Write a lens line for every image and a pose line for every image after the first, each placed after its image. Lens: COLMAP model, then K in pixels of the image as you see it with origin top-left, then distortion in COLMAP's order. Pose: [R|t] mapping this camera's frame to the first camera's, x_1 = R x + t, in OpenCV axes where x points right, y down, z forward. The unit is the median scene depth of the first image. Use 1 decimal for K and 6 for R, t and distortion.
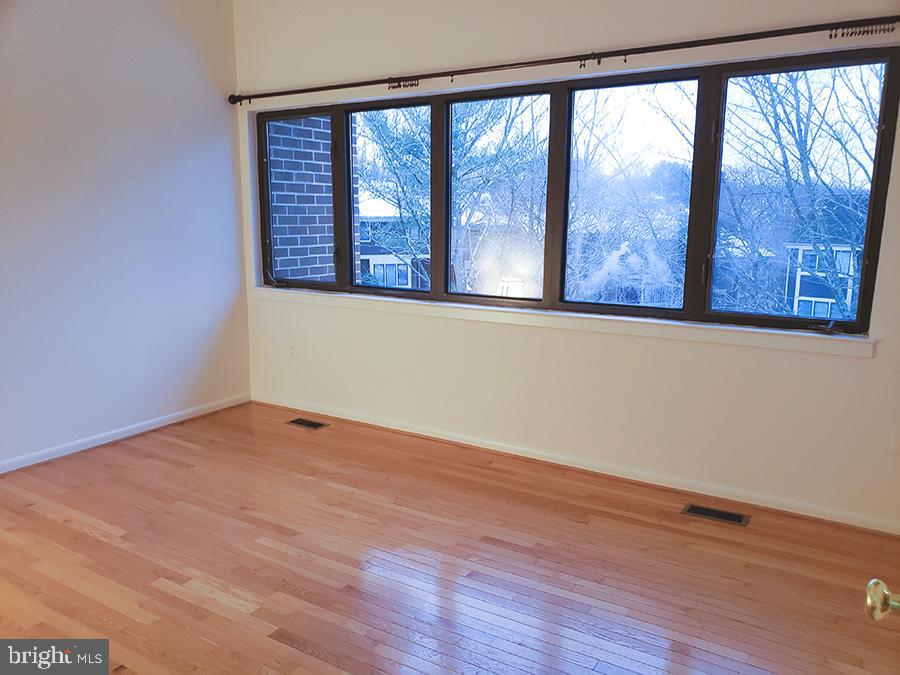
lens RADIAL K [[699.3, 0, 450.0], [0, 699.3, 337.5], [0, 0, 1]] dist [0.017106, 0.003878]
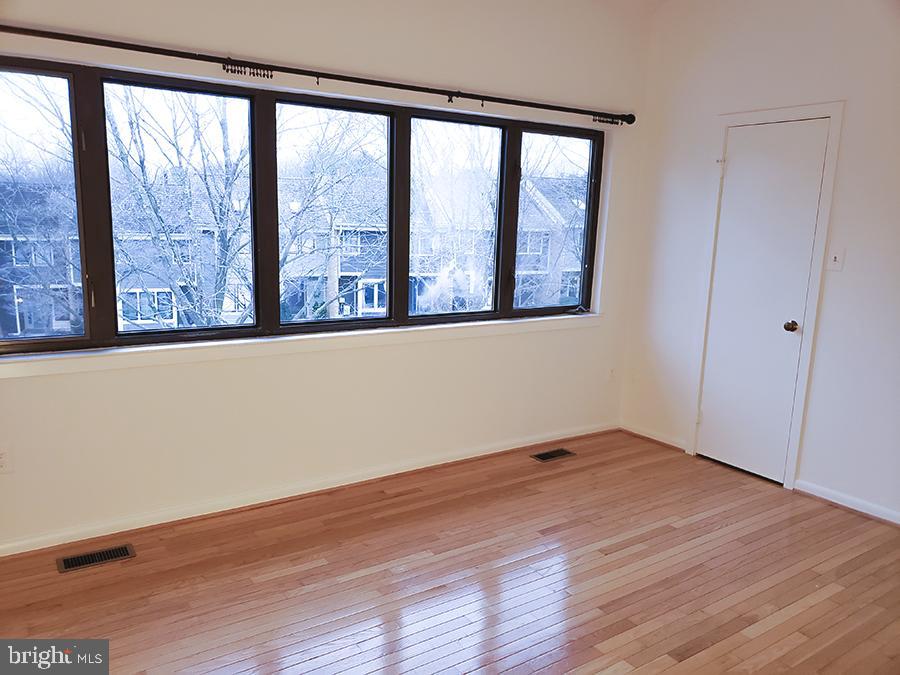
lens RADIAL K [[674.9, 0, 450.0], [0, 674.9, 337.5], [0, 0, 1]] dist [0.216833, -0.547421]
pose [[0.408298, -0.143007, 0.901577, -0.800899], [0.143952, 0.985382, 0.091109, -0.113968], [-0.901427, 0.092585, 0.422916, 0.553952]]
